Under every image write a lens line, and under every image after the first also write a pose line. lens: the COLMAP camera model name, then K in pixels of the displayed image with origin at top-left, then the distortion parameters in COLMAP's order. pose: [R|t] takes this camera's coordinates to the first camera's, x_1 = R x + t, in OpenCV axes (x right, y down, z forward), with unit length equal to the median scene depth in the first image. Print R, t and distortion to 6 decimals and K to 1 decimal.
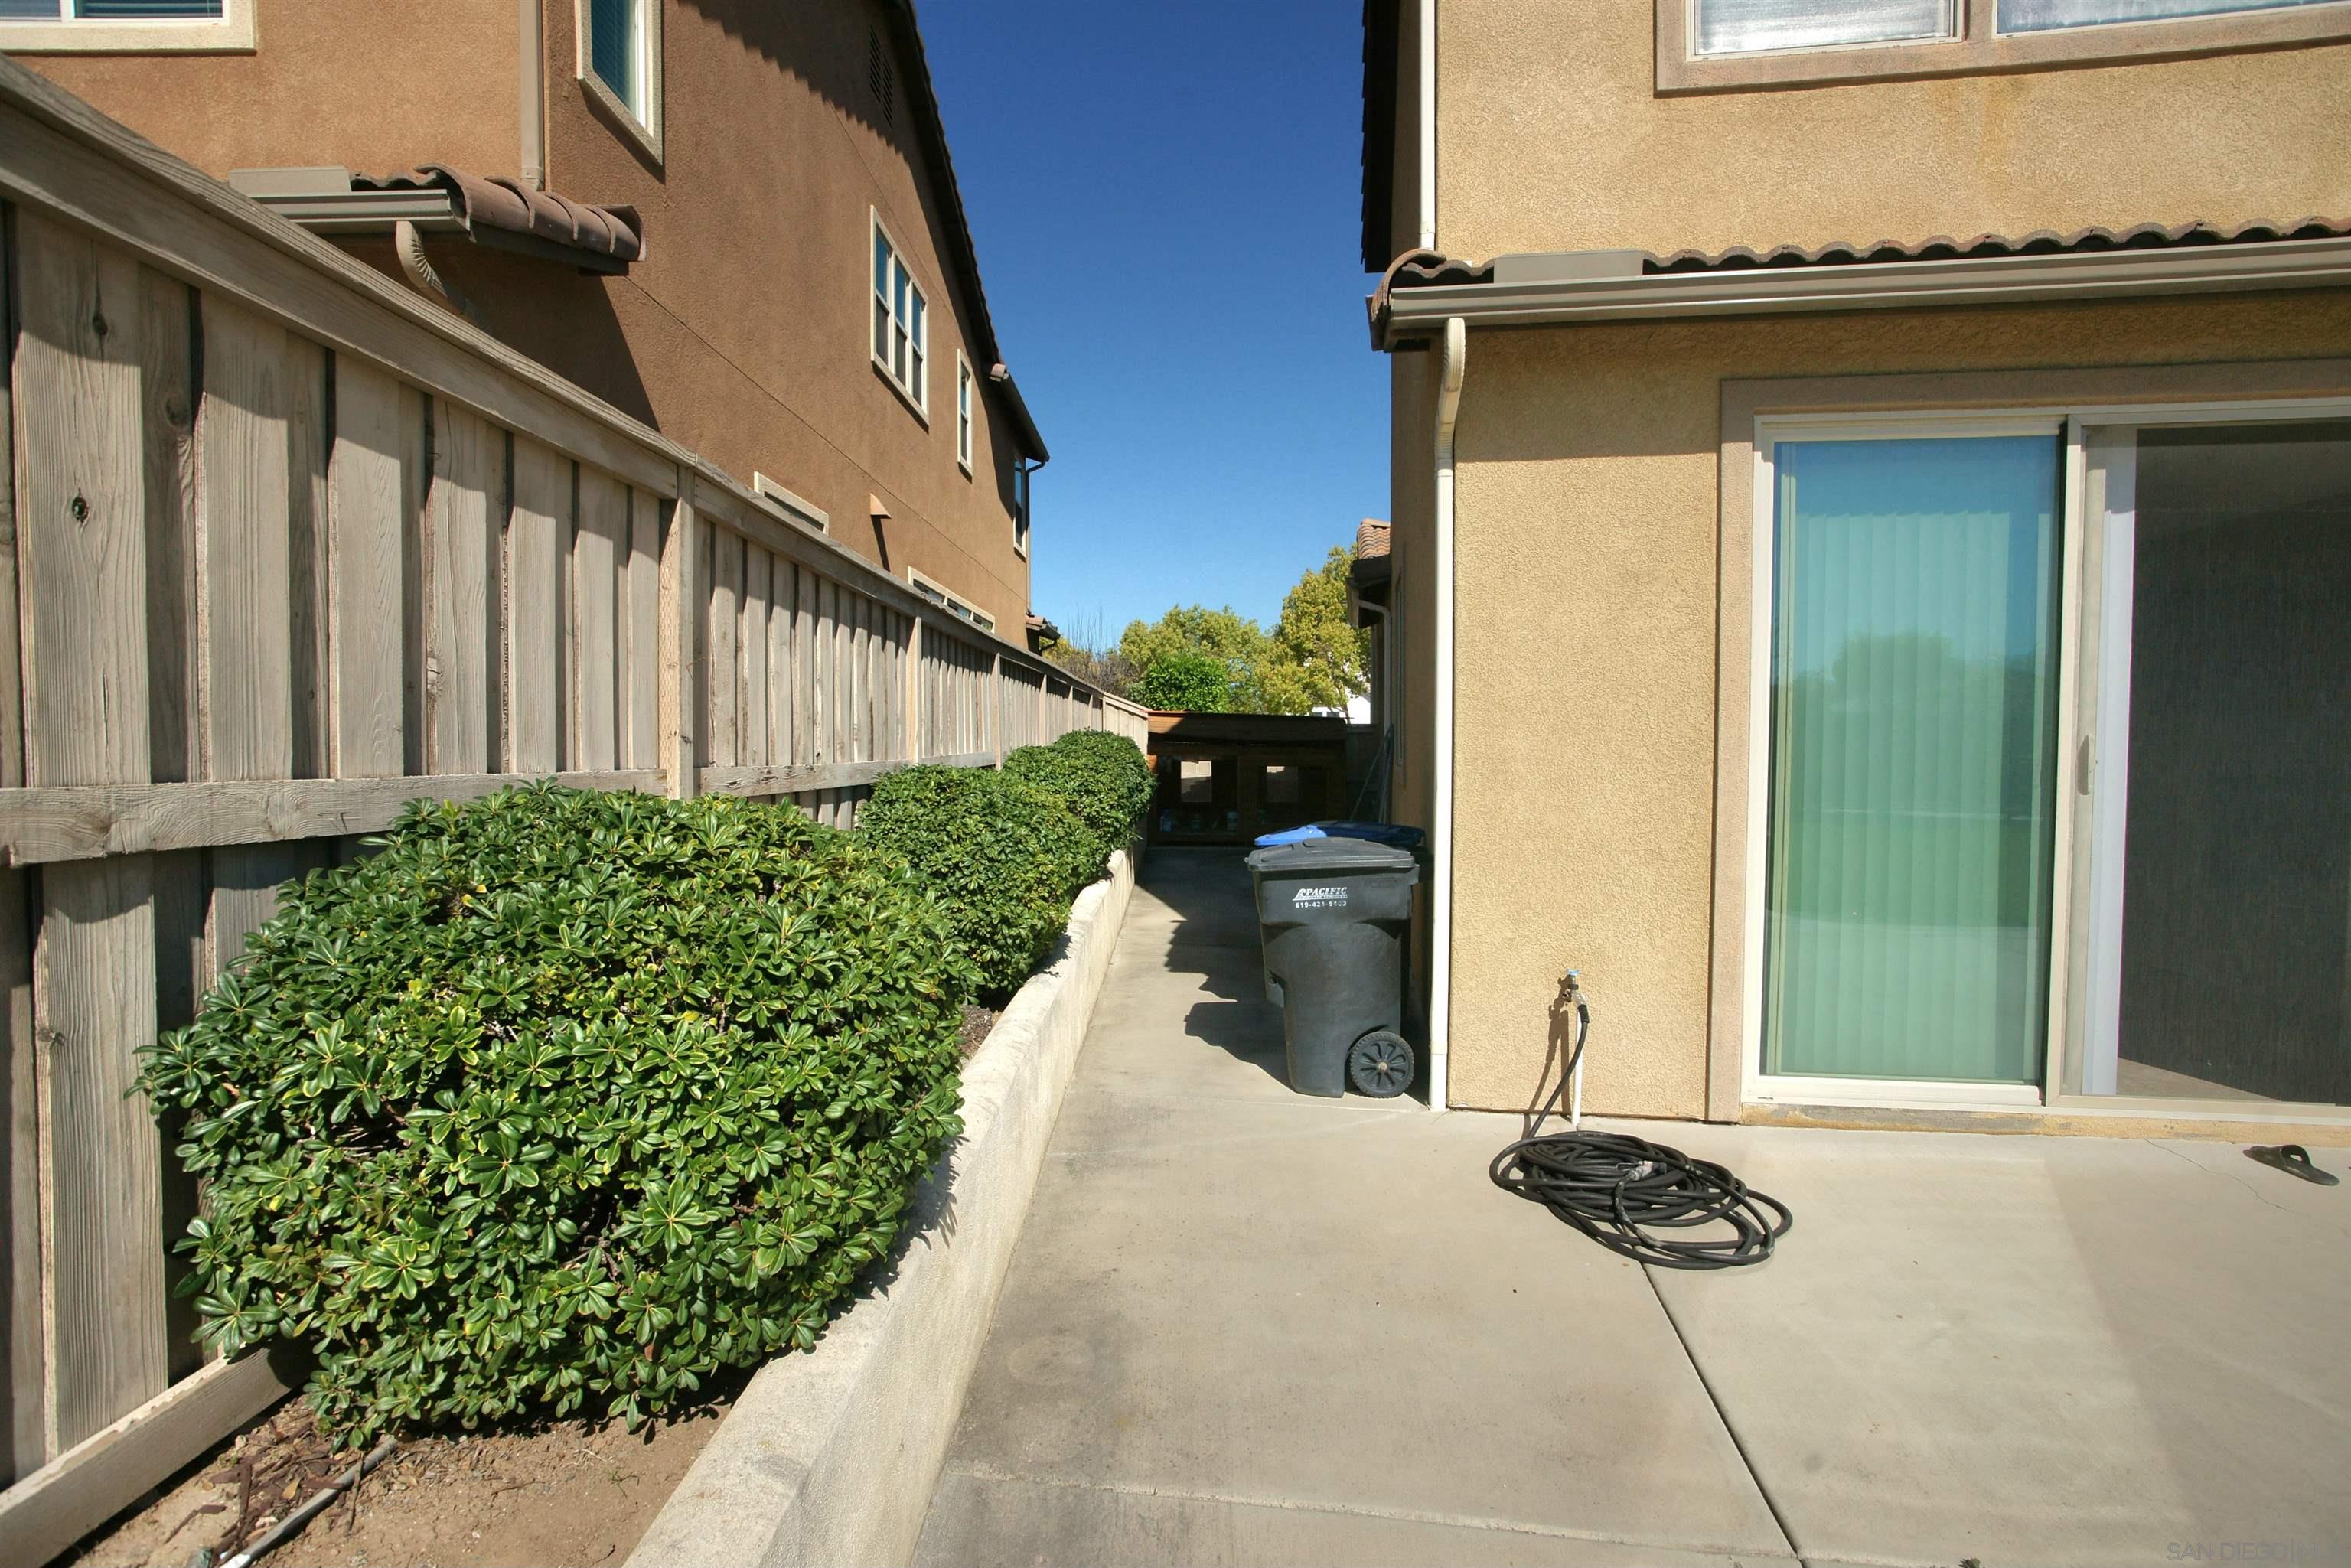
lens RADIAL K [[1088.7, 0, 1183.8], [0, 1088.7, 782.3], [0, 0, 1]] dist [-0.044301, 0.019481]
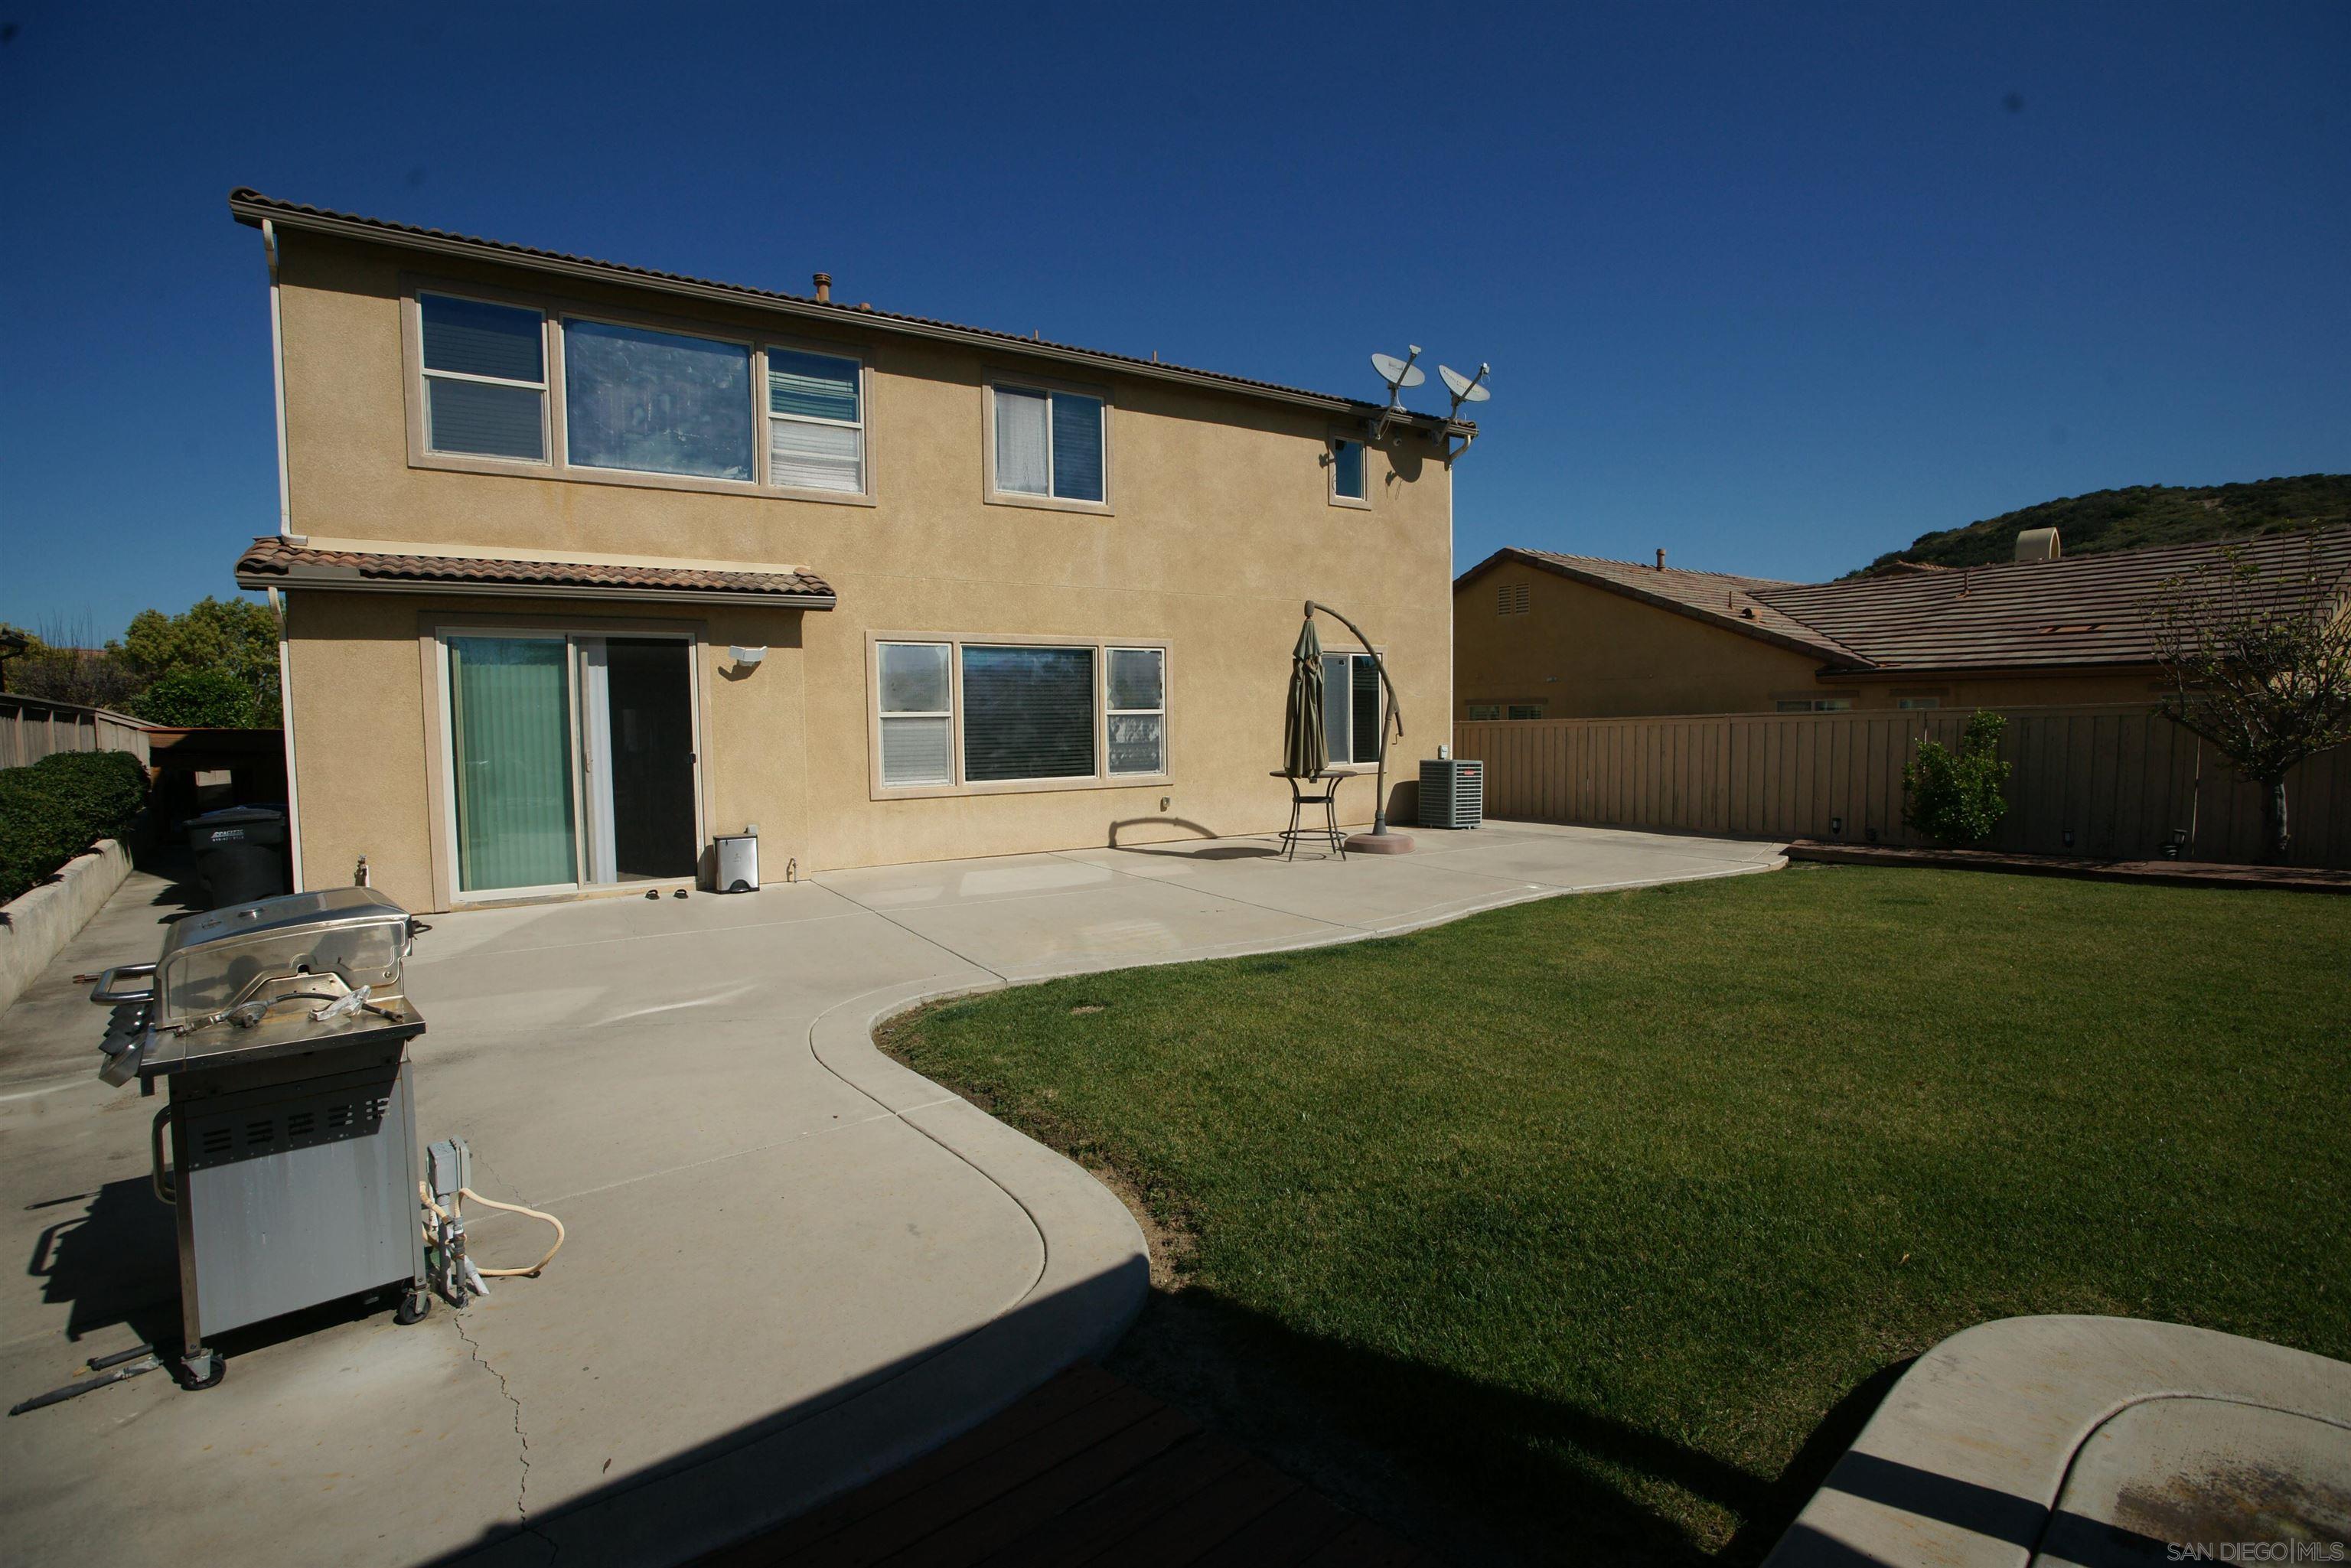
lens RADIAL K [[1088.7, 0, 1183.8], [0, 1088.7, 782.3], [0, 0, 1]] dist [-0.044301, 0.019481]
pose [[0.755175, -0.048031, 0.653762, 0.108330], [0.041747, 0.998811, 0.025158, 0.016078], [-0.654193, 0.008294, 0.756282, -1.078918]]
